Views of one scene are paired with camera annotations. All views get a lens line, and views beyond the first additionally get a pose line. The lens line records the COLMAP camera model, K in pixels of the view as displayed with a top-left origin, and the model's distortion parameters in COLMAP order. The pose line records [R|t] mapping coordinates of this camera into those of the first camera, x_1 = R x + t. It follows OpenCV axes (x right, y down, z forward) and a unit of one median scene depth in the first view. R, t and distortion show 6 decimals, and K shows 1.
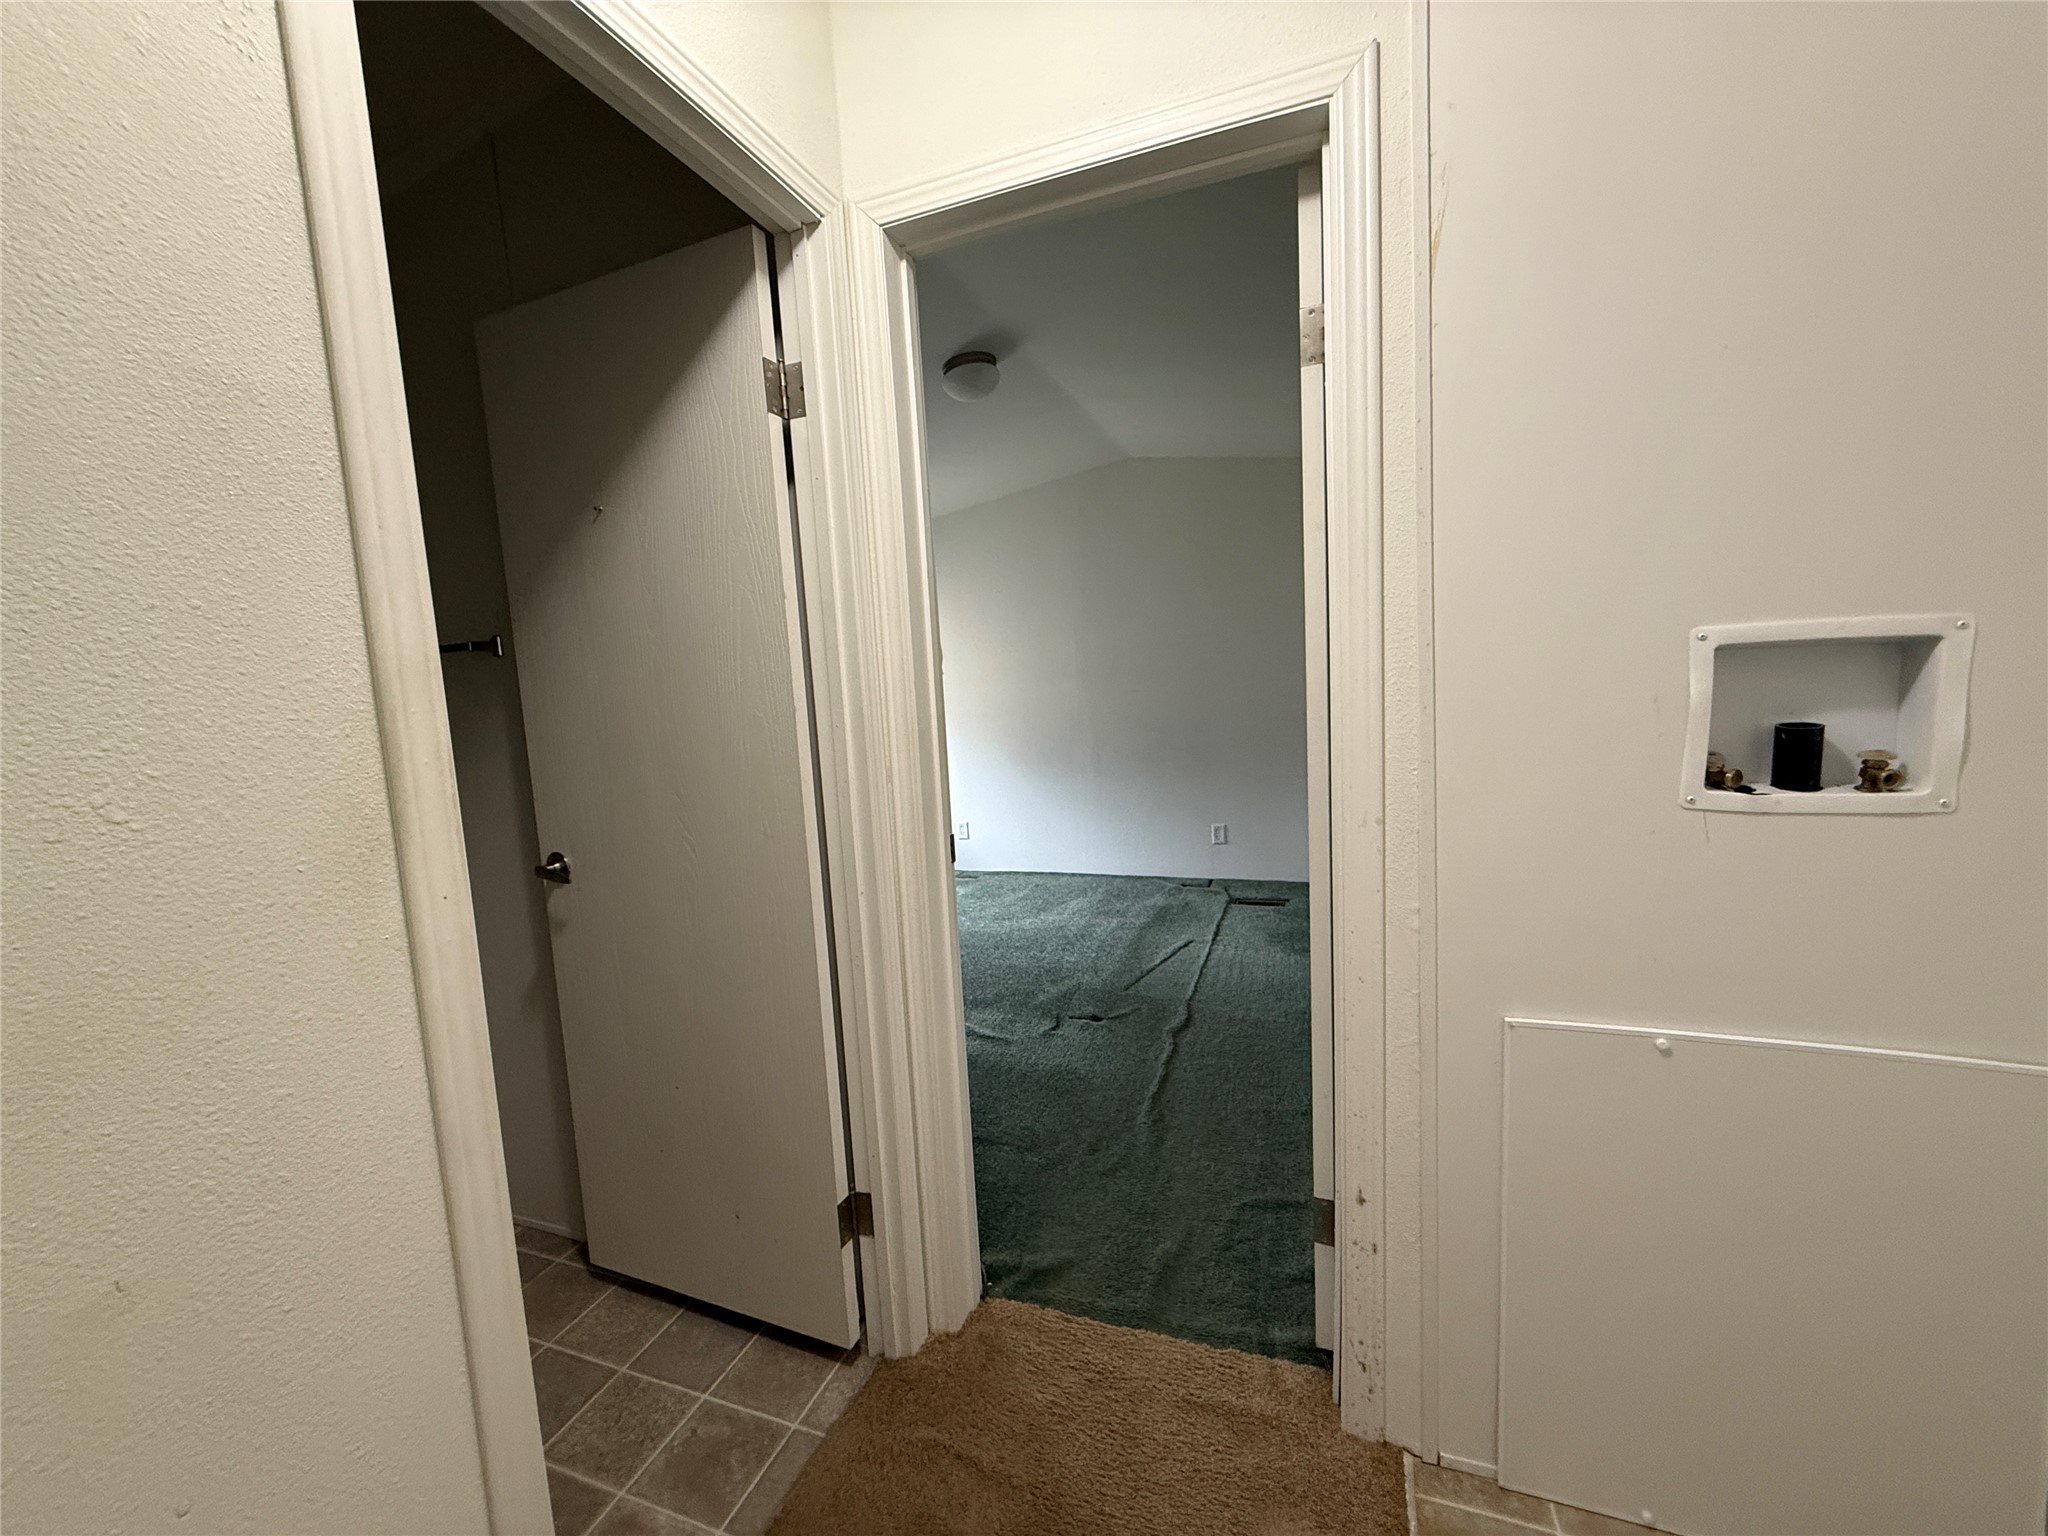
lens RADIAL K [[815.3, 0, 1022.0], [0, 815.3, 767.9], [0, 0, 1]] dist [-0.003156, 0.001196]
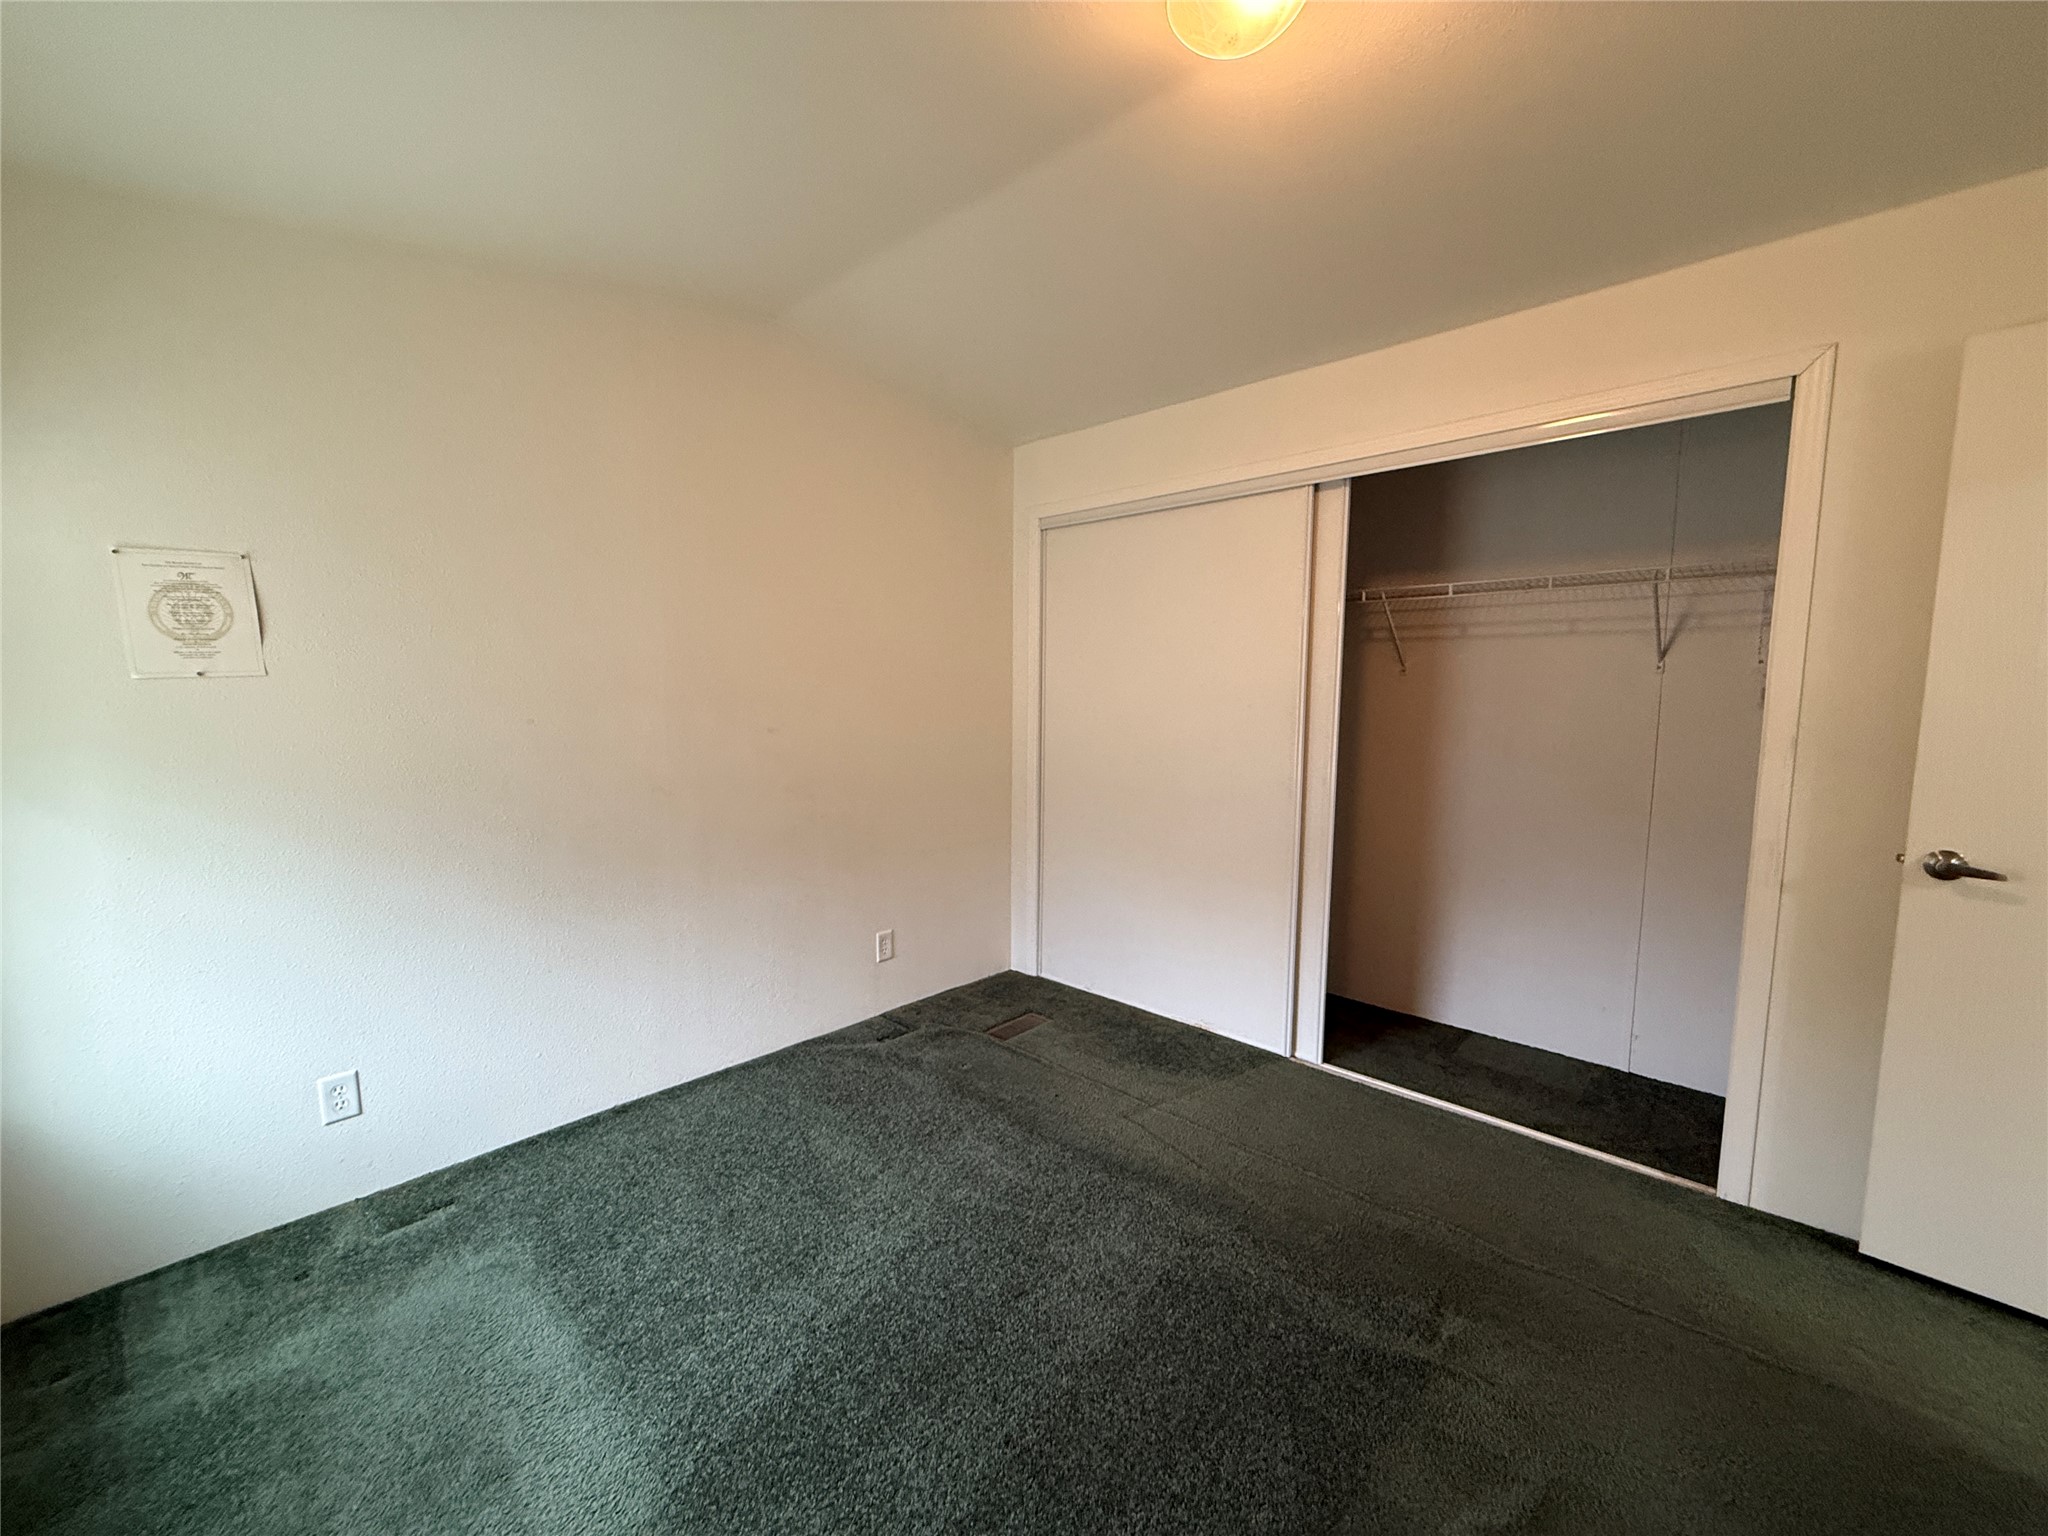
lens RADIAL K [[815.3, 0, 1023.2], [0, 815.3, 769.1], [0, 0, 1]] dist [-0.003156, 0.001196]
pose [[0.402883, -0.046087, 0.914090, -0.320535], [0.081913, 0.996539, 0.014141, -0.064261], [-0.911579, 0.069179, 0.405264, 0.614382]]
